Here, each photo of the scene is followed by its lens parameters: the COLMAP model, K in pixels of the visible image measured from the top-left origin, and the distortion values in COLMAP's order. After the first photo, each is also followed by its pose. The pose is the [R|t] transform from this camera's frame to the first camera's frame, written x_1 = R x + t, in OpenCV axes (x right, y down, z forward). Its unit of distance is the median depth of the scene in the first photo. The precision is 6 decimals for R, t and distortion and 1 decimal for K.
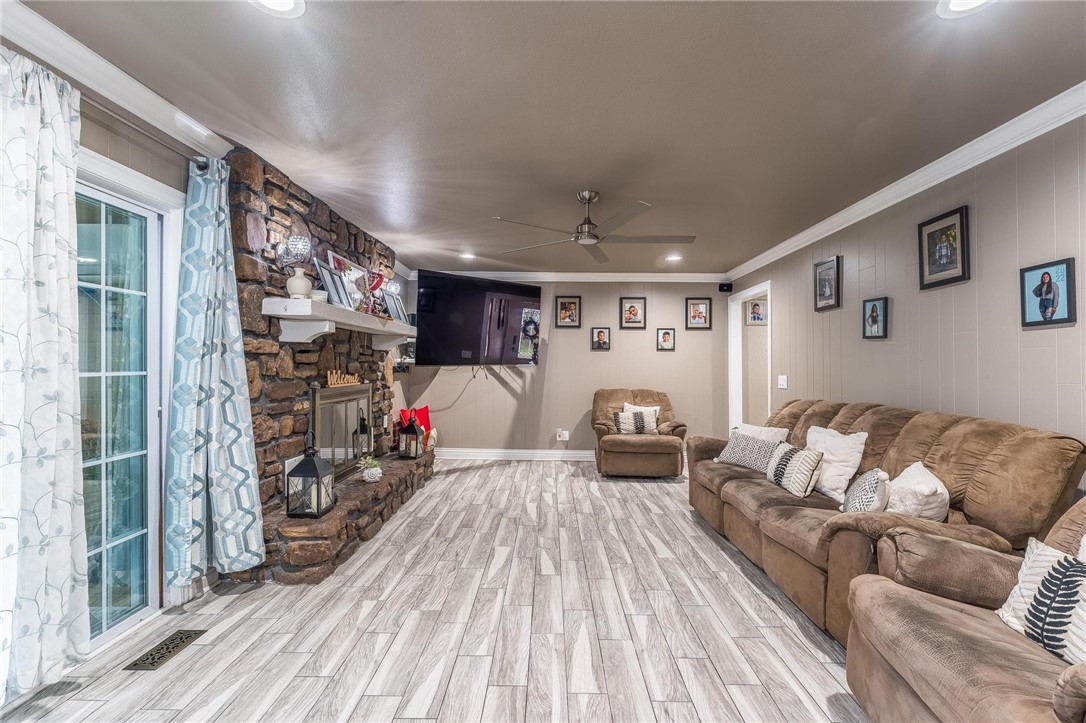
lens RADIAL K [[497.9, 0, 543.0], [0, 497.9, 361.5], [0, 0, 1]] dist [0.000400, 0.000060]
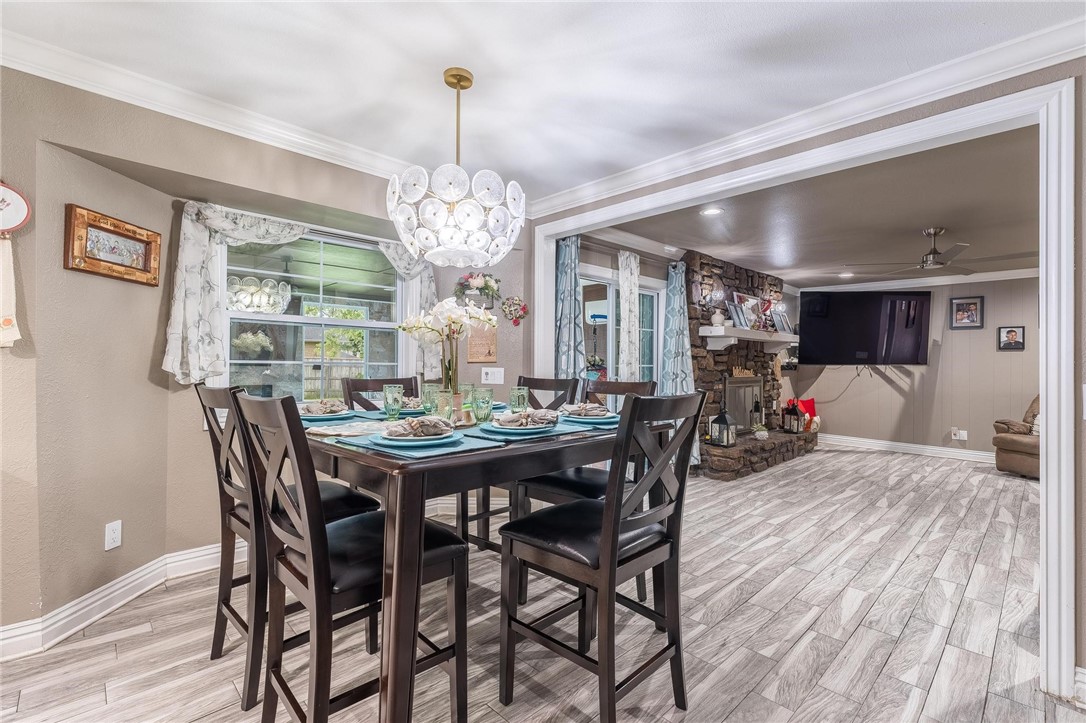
lens RADIAL K [[506.2, 0, 543.0], [0, 506.2, 361.5], [0, 0, 1]] dist [0.000594, -0.000037]
pose [[0.719360, 0.003290, -0.694629, 0.286475], [-0.004246, 0.999991, 0.000339, 0.004297], [0.694624, 0.002706, 0.719368, -0.660007]]
